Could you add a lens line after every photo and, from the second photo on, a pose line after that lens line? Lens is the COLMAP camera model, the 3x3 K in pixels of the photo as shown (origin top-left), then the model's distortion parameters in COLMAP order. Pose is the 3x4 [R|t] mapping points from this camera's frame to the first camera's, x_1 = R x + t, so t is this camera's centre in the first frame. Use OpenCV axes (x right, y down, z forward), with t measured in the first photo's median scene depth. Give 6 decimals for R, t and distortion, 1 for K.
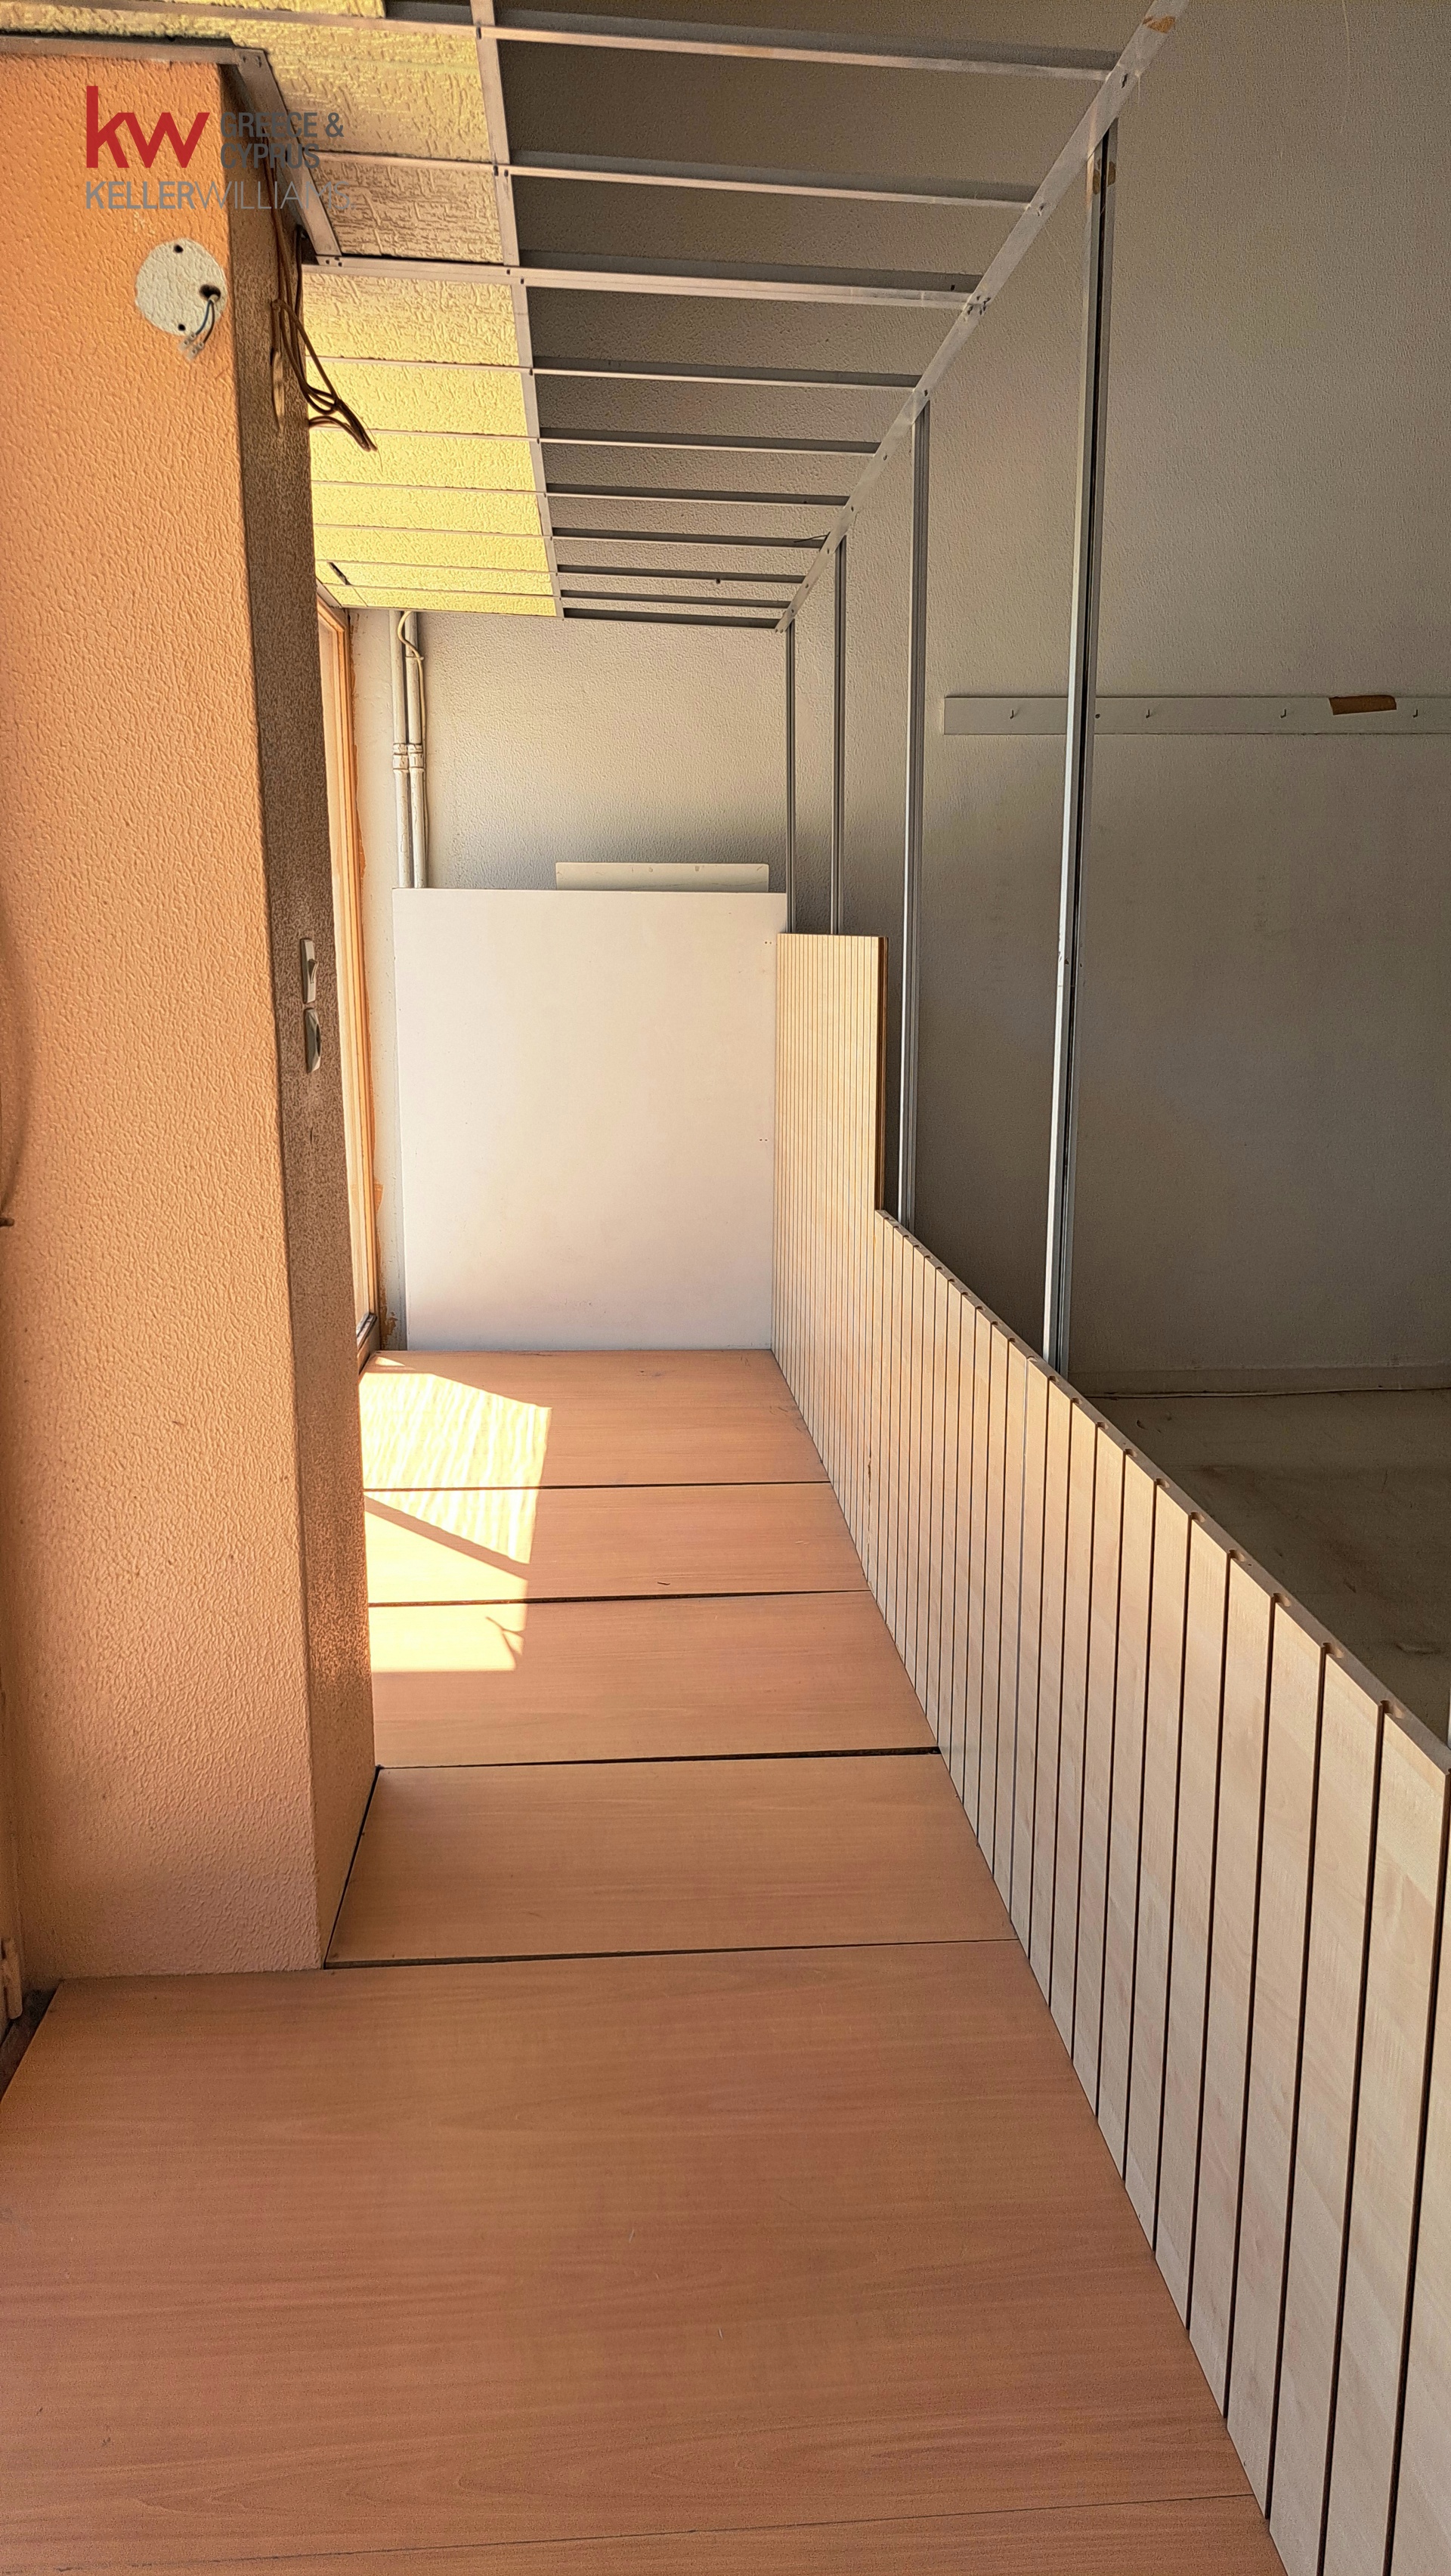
lens RADIAL K [[1826.0, 0, 731.4], [0, 1826.0, 1289.8], [0, 0, 1]] dist [0.029229, -0.003679]
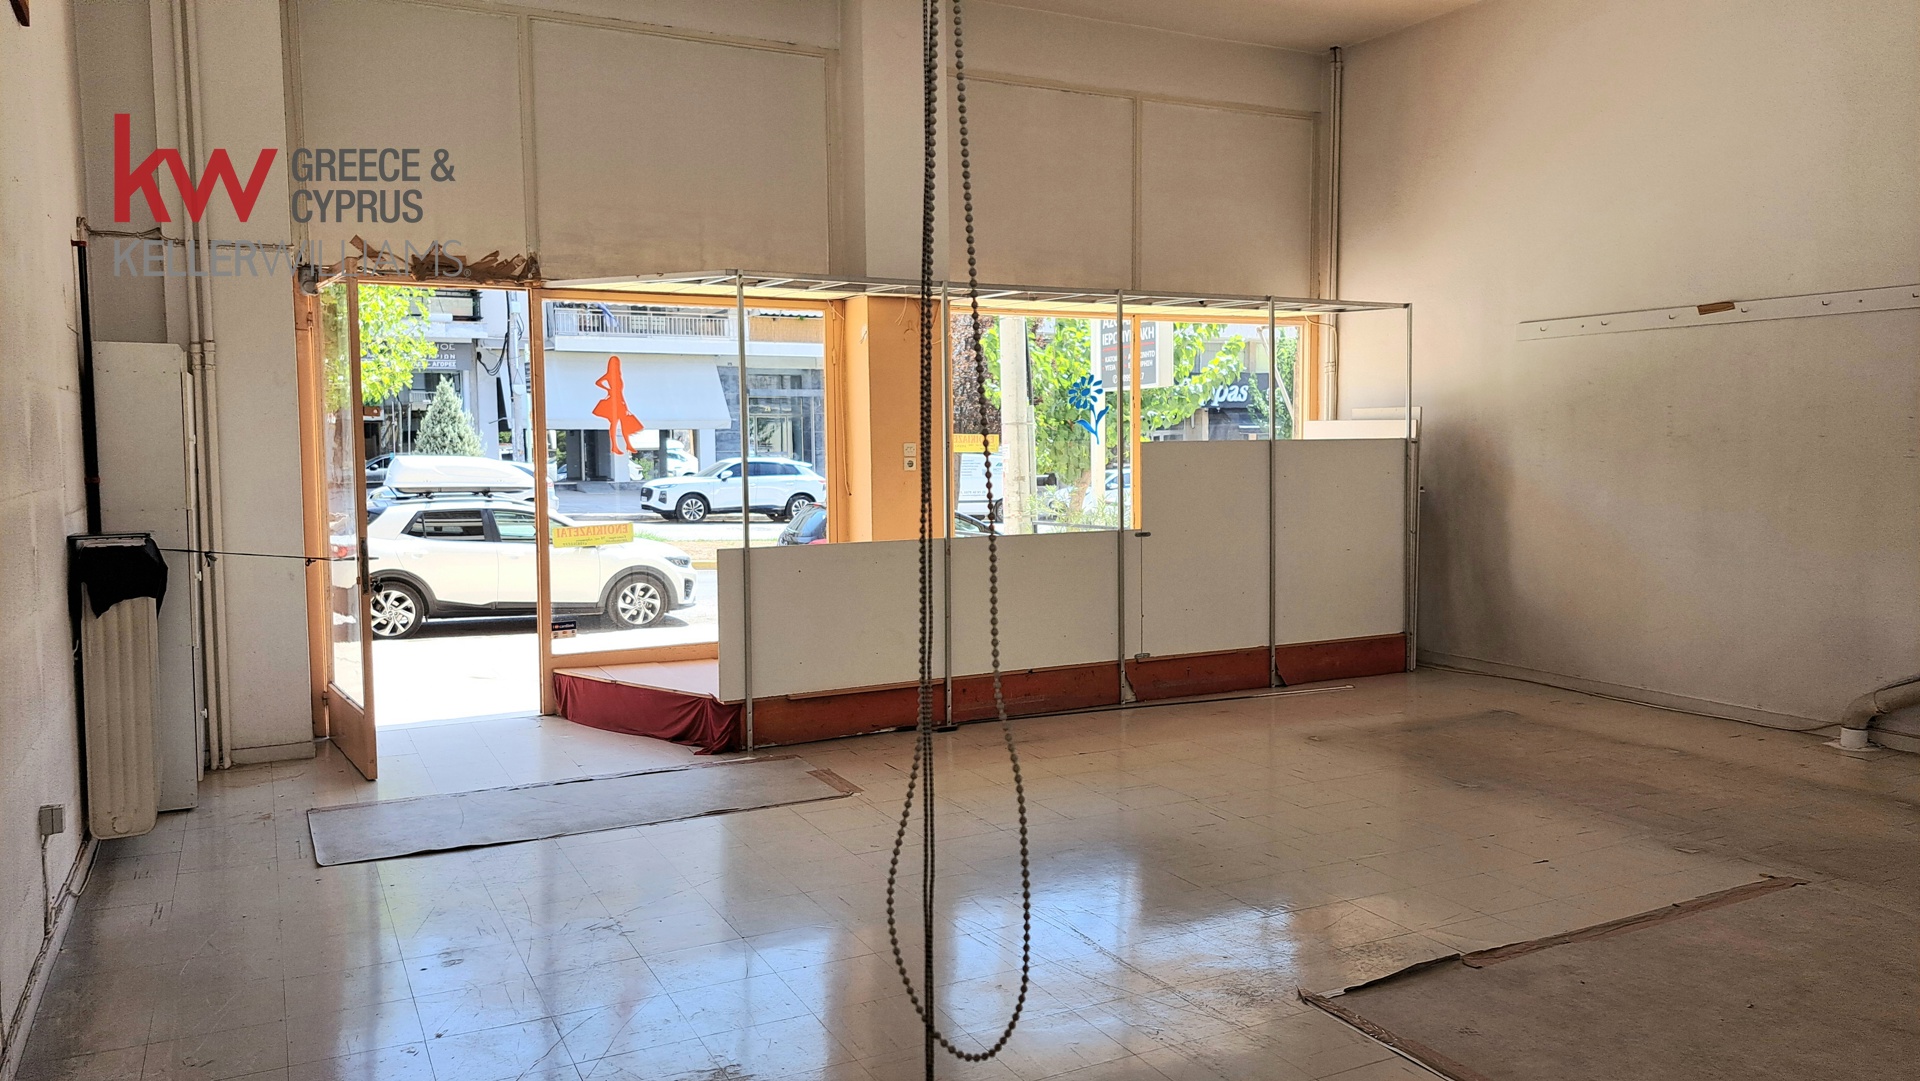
lens RADIAL K [[1360.9, 0, 959.3], [0, 1360.9, 535.7], [0, 0, 1]] dist [0.029229, -0.003679]
pose [[0.388335, 0.063356, -0.919338, 1.269781], [-0.190717, 0.981560, -0.012916, 0.045211], [0.901567, 0.180349, 0.393257, -0.114309]]
